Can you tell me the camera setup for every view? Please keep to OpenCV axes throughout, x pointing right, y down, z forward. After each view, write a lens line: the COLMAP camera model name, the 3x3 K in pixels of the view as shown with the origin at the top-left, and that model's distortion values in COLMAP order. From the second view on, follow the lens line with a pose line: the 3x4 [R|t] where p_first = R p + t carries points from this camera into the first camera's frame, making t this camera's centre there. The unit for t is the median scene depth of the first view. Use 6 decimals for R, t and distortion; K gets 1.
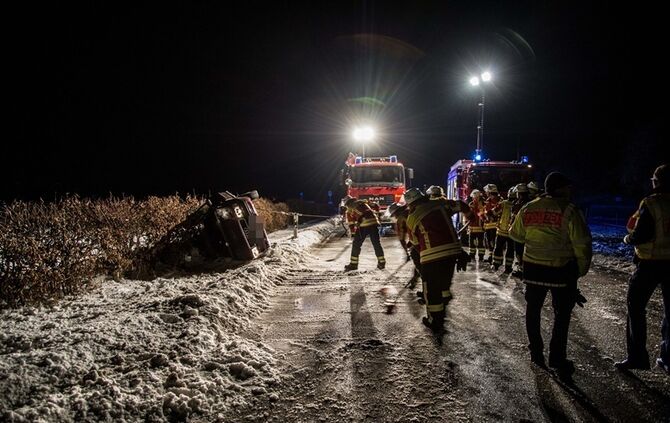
lens RADIAL K [[476.0, 0, 335.0], [0, 476.0, 211.5], [0, 0, 1]] dist [-0.083777, -0.000320]
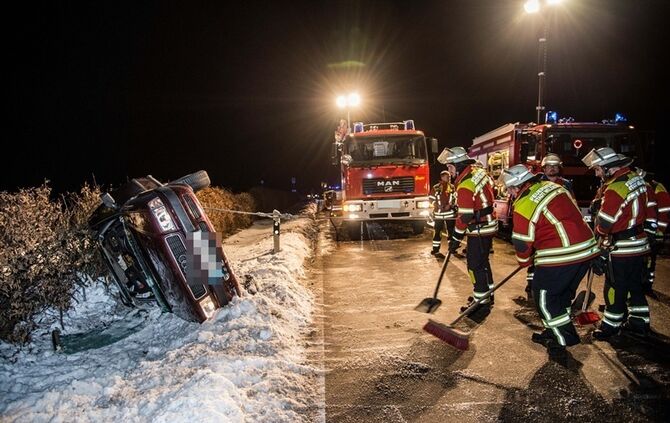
lens RADIAL K [[476.0, 0, 335.0], [0, 476.0, 211.5], [0, 0, 1]] dist [-0.083777, -0.000320]
pose [[0.995588, -0.033668, 0.087585, -0.049736], [0.031198, 0.999080, 0.029416, -0.008573], [-0.088495, -0.026554, 0.995723, 0.324466]]
